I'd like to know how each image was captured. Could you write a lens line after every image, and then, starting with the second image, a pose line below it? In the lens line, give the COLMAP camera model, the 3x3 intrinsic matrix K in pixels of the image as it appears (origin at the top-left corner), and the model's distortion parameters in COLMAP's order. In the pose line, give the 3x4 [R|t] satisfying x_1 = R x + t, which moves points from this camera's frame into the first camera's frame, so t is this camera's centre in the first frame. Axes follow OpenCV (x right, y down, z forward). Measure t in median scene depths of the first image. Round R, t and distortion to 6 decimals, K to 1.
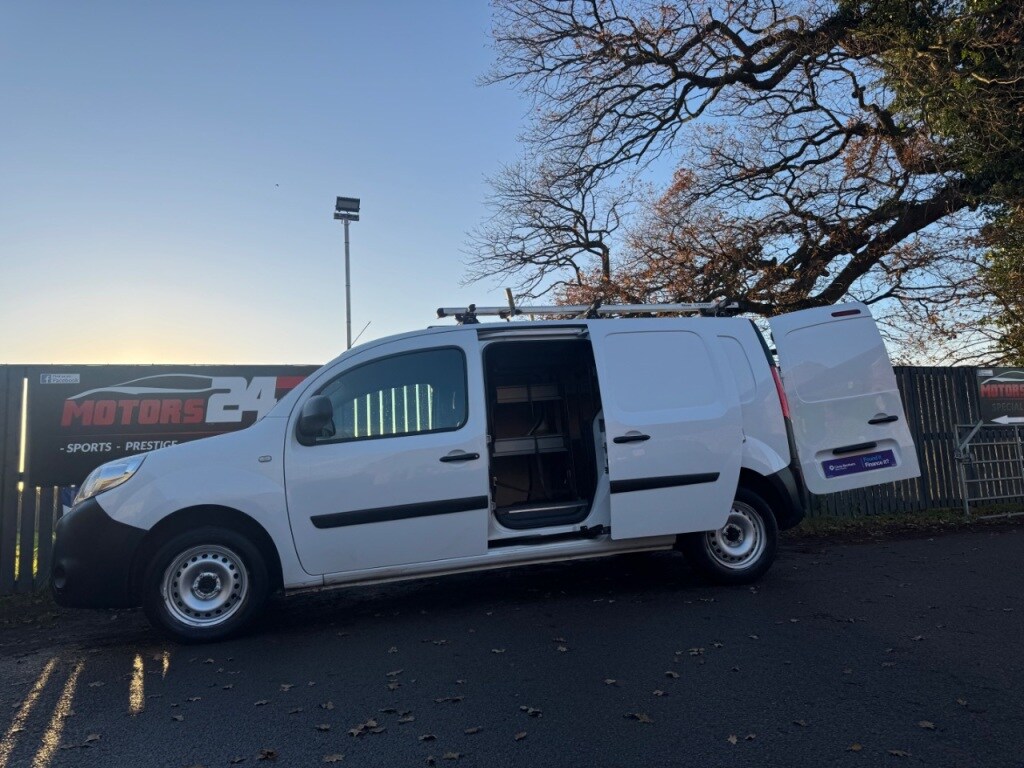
lens RADIAL K [[715.8, 0, 513.9], [0, 715.8, 380.3], [0, 0, 1]] dist [0.046984, -0.060980]
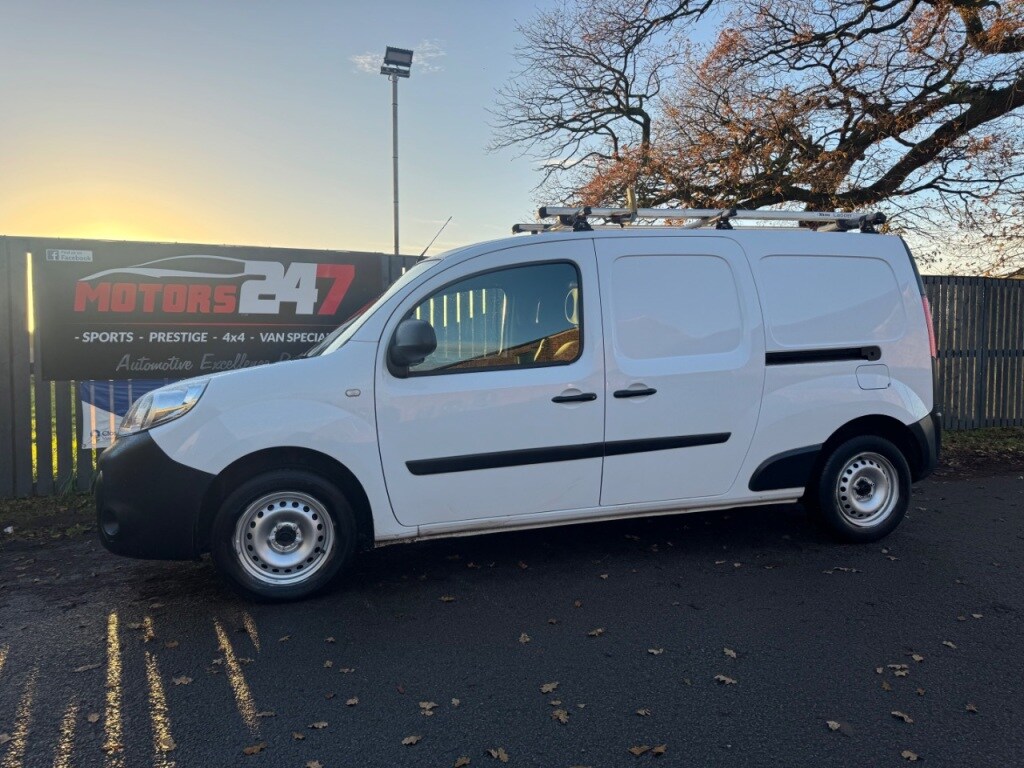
lens RADIAL K [[715.4, 0, 520.0], [0, 715.4, 381.3], [0, 0, 1]] dist [0.052799, -0.069310]
pose [[0.998274, 0.048996, 0.032364, -0.143427], [-0.054140, 0.981390, 0.184236, -0.052747], [-0.022734, -0.185670, 0.982349, 0.147877]]
